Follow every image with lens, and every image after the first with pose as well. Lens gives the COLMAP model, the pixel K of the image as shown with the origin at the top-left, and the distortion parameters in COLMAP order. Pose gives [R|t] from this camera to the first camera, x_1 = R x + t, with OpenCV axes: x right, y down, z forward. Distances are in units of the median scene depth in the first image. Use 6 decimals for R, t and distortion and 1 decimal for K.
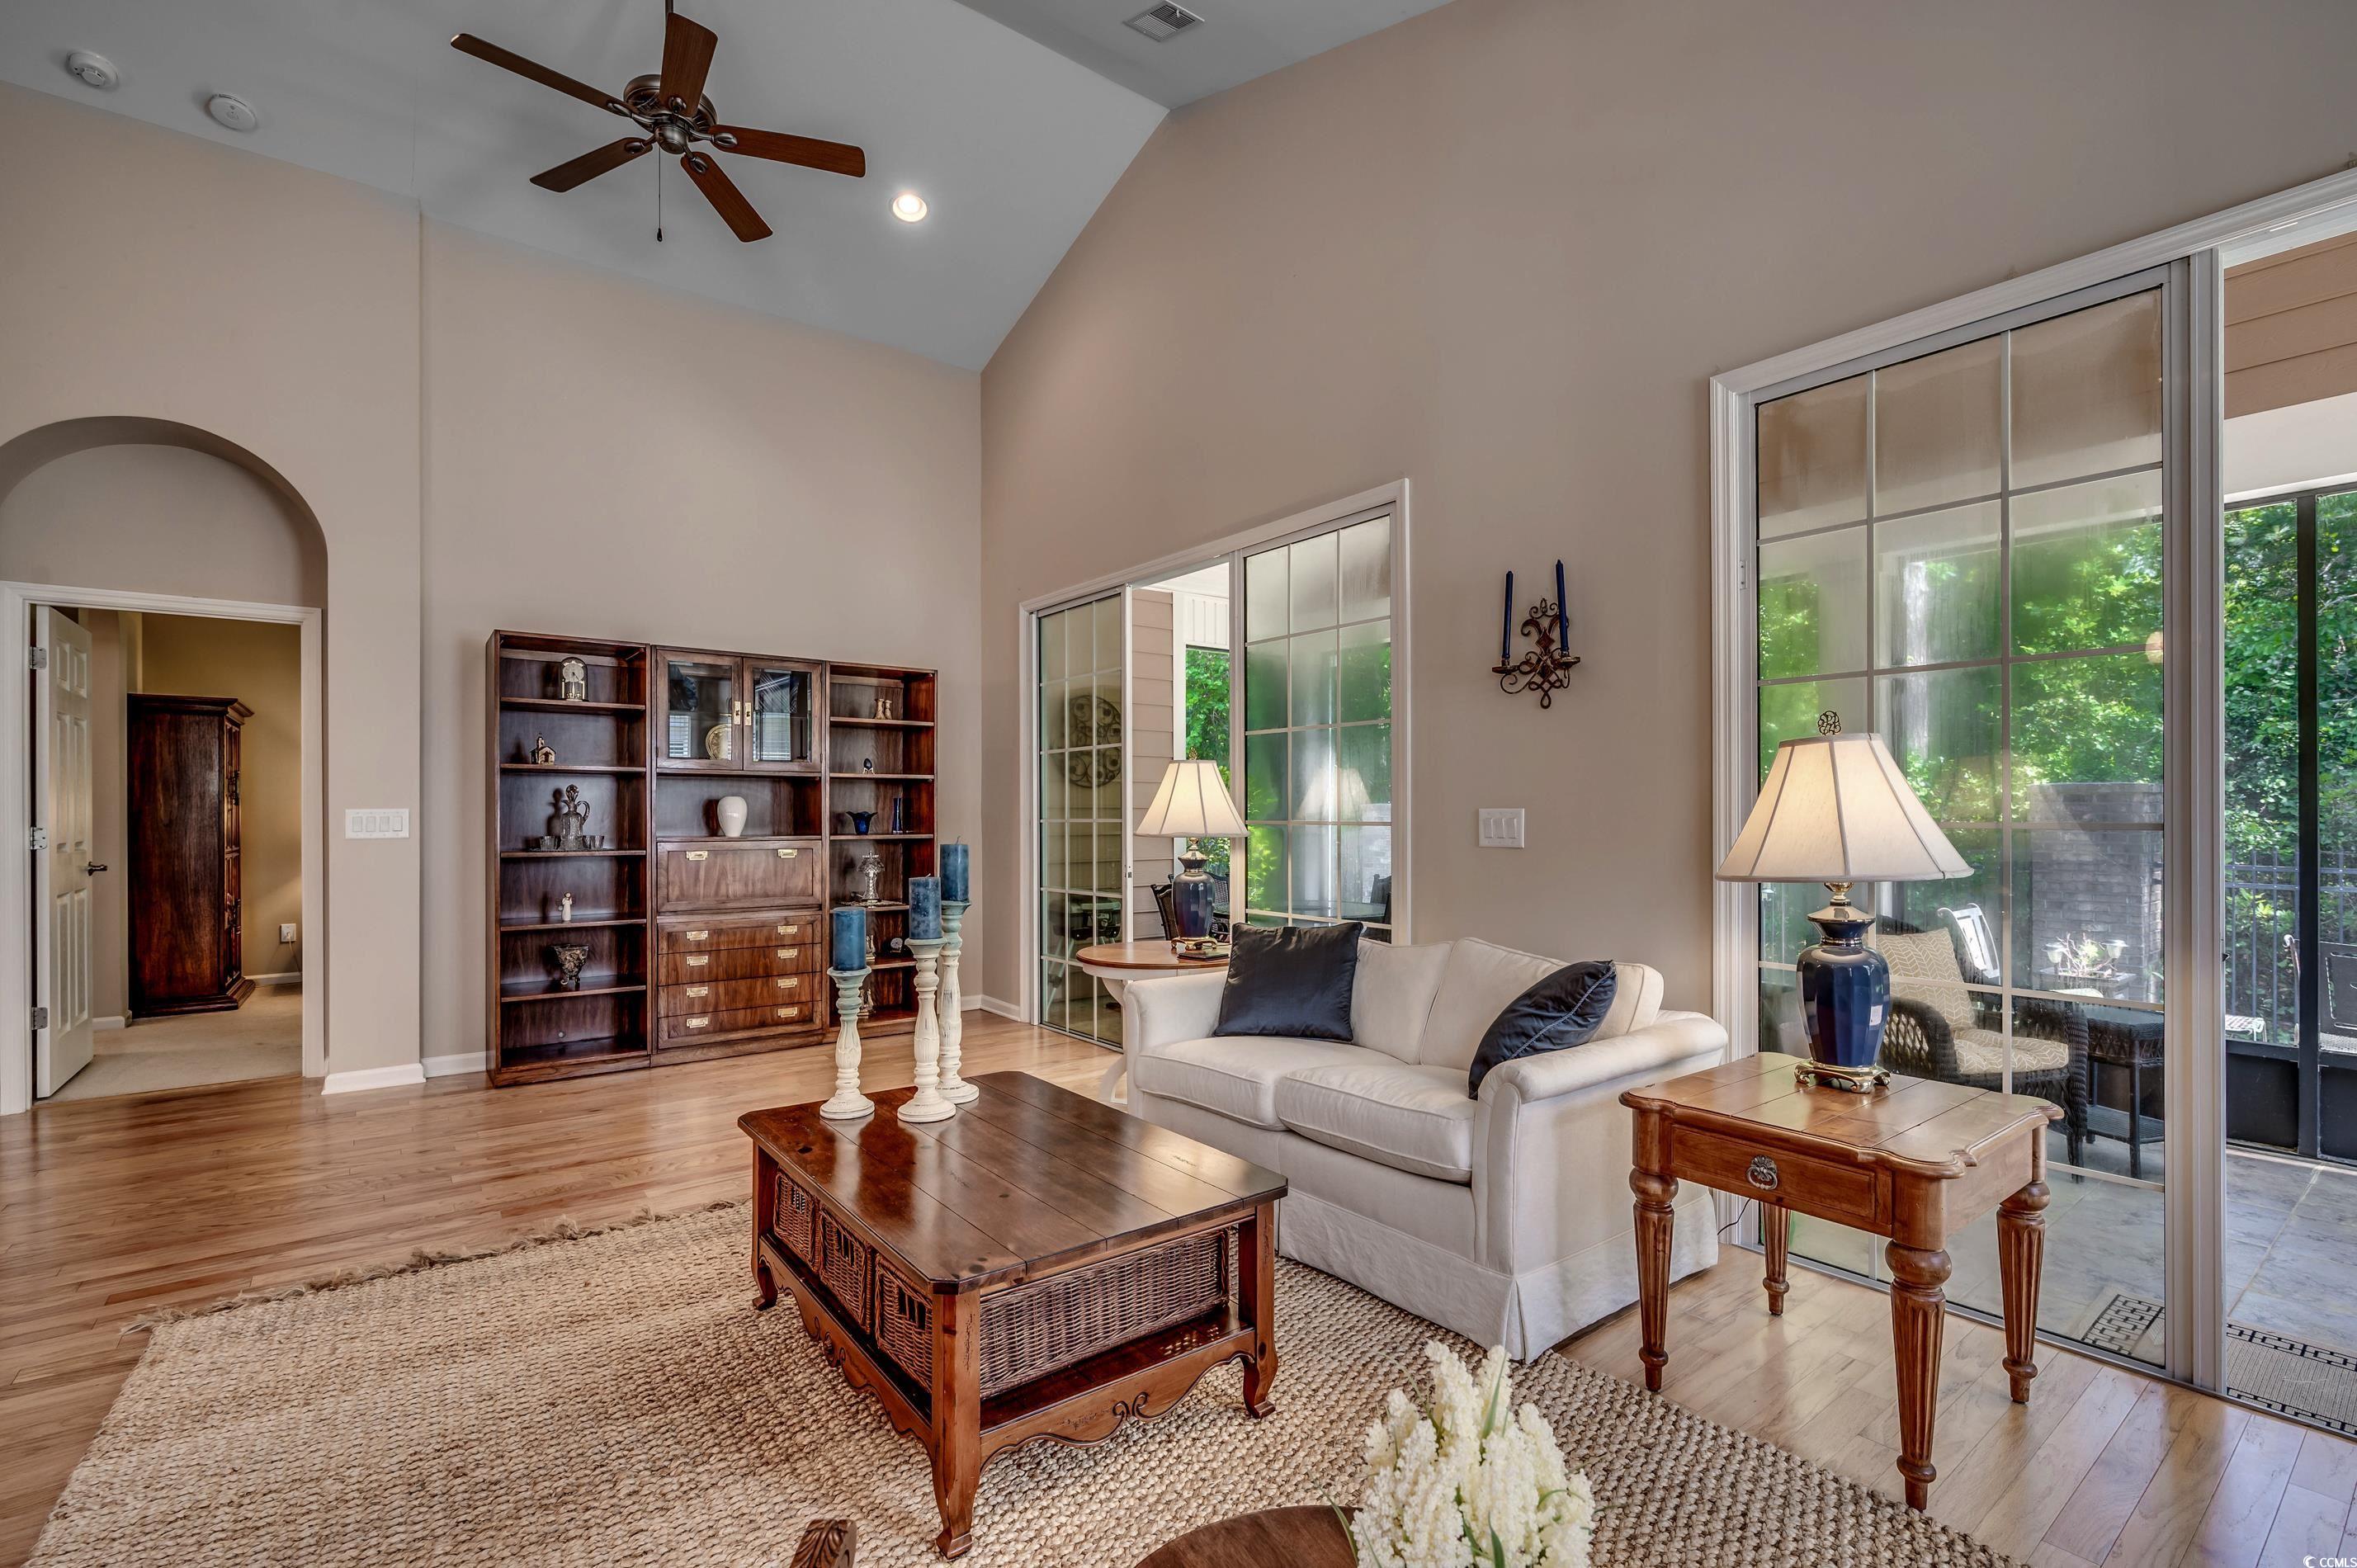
lens RADIAL K [[1051.6, 0, 1196.2], [0, 1051.6, 813.0], [0, 0, 1]] dist [-0.003474, 0.000041]
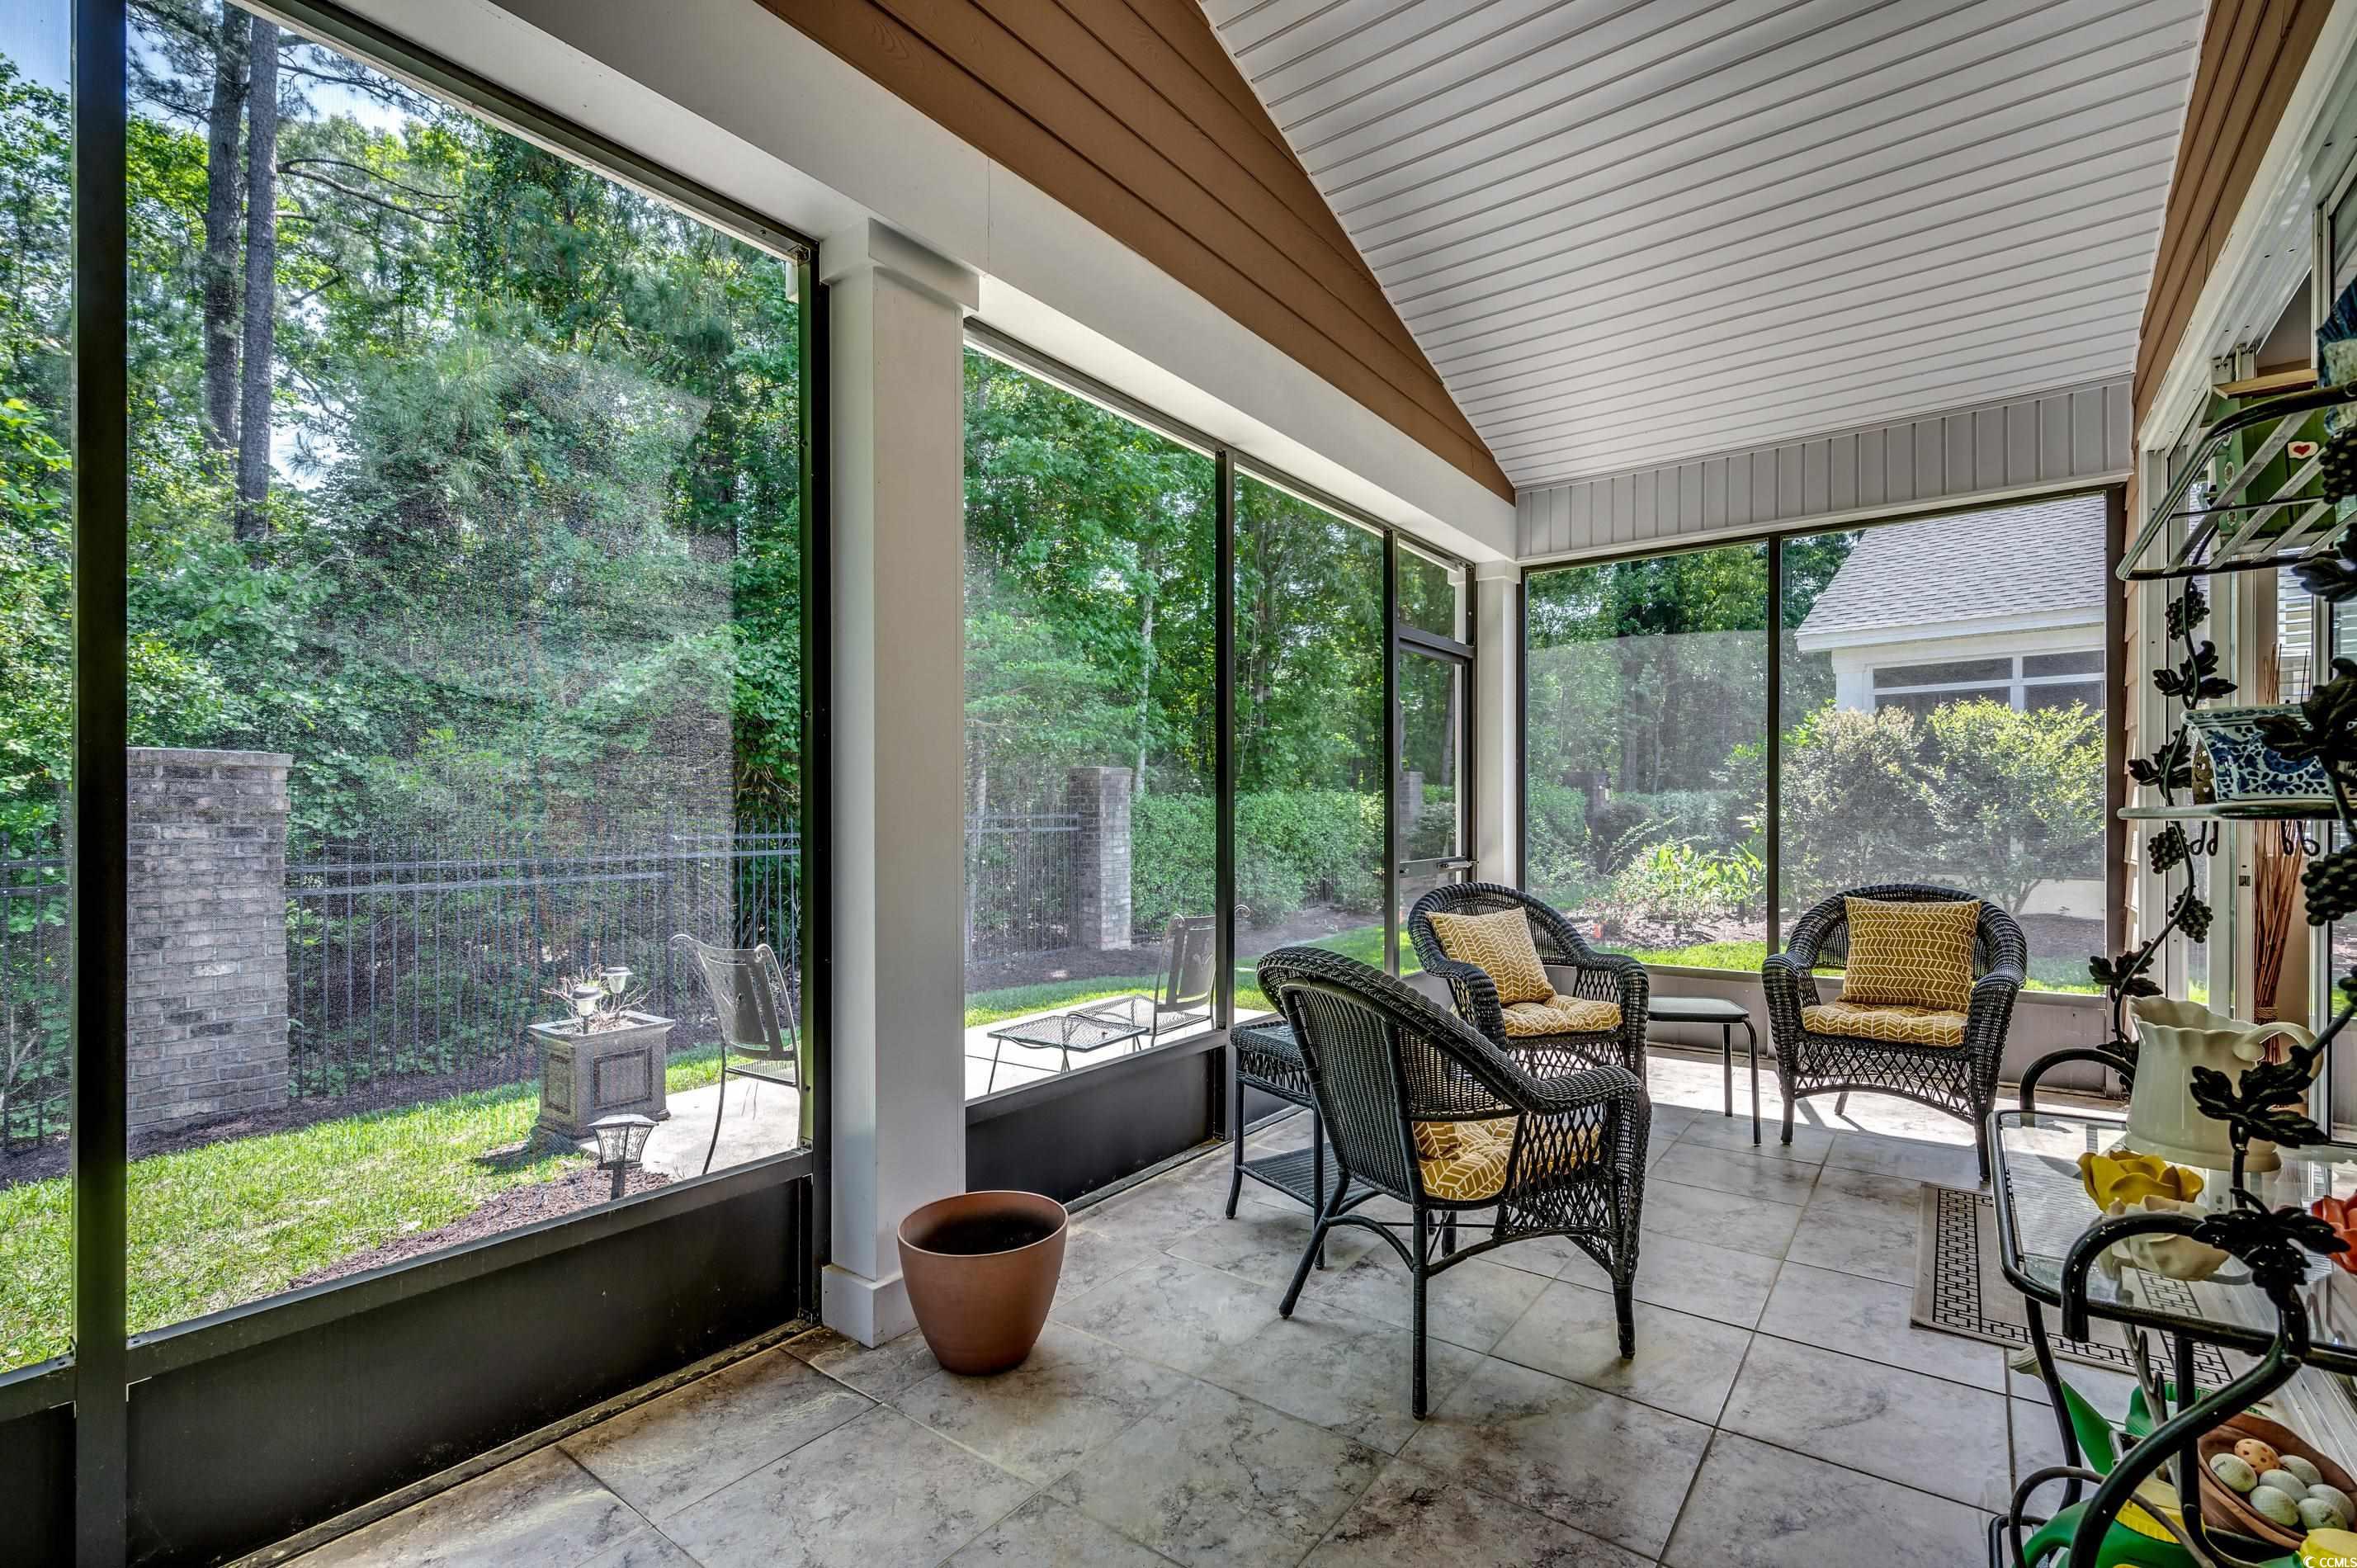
lens RADIAL K [[1051.6, 0, 1197.6], [0, 1051.6, 817.8], [0, 0, 1]] dist [-0.003474, 0.000041]
pose [[-0.266991, -0.003185, 0.963694, 0.106440], [0.000577, 0.999994, 0.003465, 0.021570], [-0.963699, 0.001481, -0.266987, 1.044488]]
